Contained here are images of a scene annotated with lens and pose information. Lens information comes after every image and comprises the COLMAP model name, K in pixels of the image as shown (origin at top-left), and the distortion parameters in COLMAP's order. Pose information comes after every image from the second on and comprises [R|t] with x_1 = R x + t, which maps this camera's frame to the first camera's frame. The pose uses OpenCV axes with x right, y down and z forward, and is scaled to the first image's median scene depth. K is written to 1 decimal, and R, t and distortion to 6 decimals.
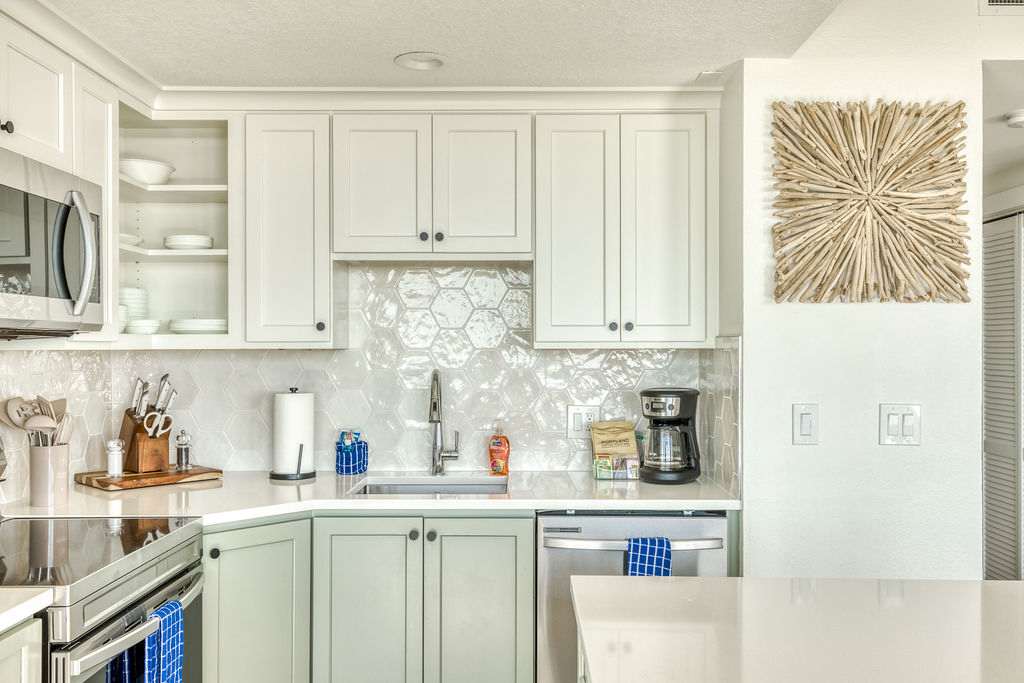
lens RADIAL K [[893.4, 0, 512.0], [0, 893.4, 341.5], [0, 0, 1]] dist [0.011315, 0.004620]
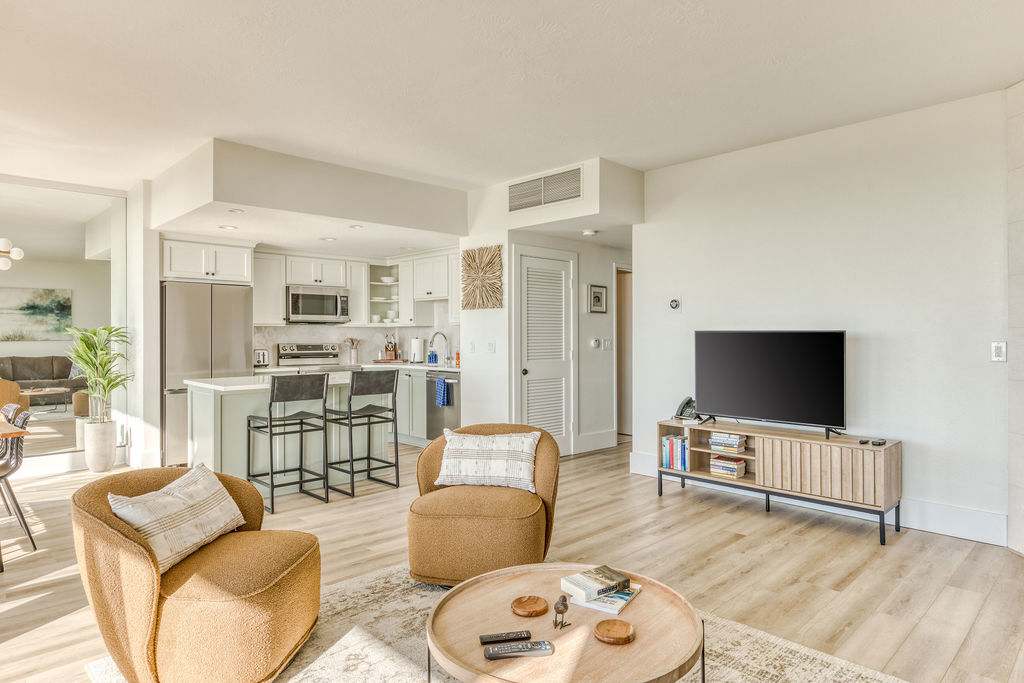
lens RADIAL K [[600.4, 0, 515.1], [0, 600.4, 327.0], [0, 0, 1]] dist [0.000506, -0.000219]
pose [[0.705654, -0.011029, -0.708471, 1.790533], [0.009666, 0.999936, -0.005938, 0.031074], [0.708491, -0.002658, 0.705715, -0.401651]]
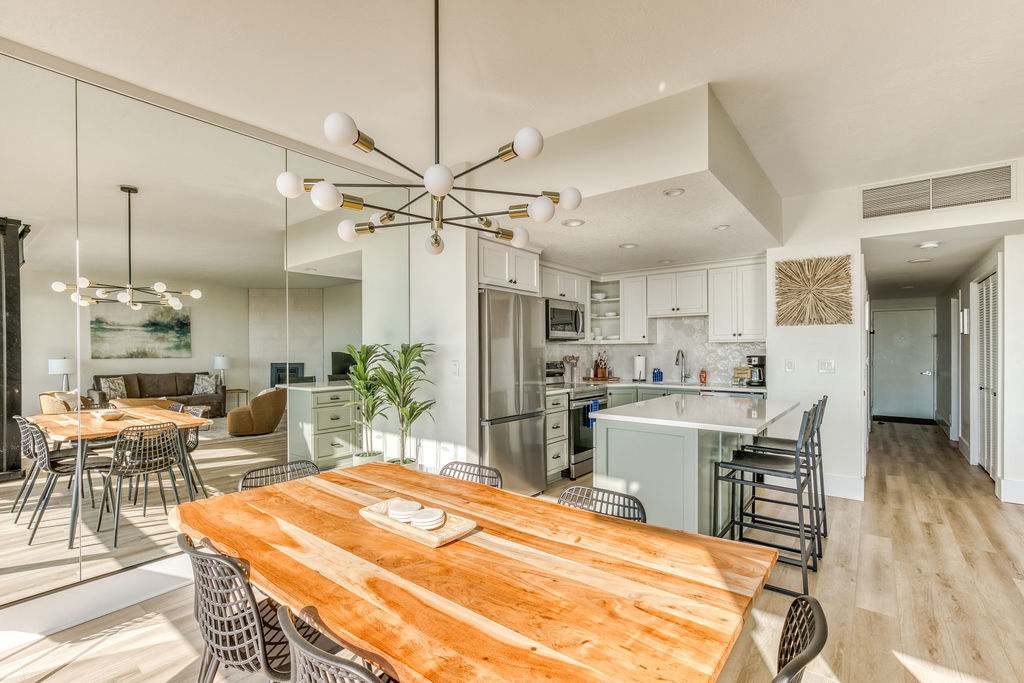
lens RADIAL K [[458.8, 0, 511.8], [0, 458.8, 349.0], [0, 0, 1]] dist [-0.017870, 0.000261]
pose [[0.785693, -0.004720, -0.618599, 0.486580], [0.009036, 0.999952, 0.003847, 0.019418], [0.618551, -0.008612, 0.785698, -0.725001]]
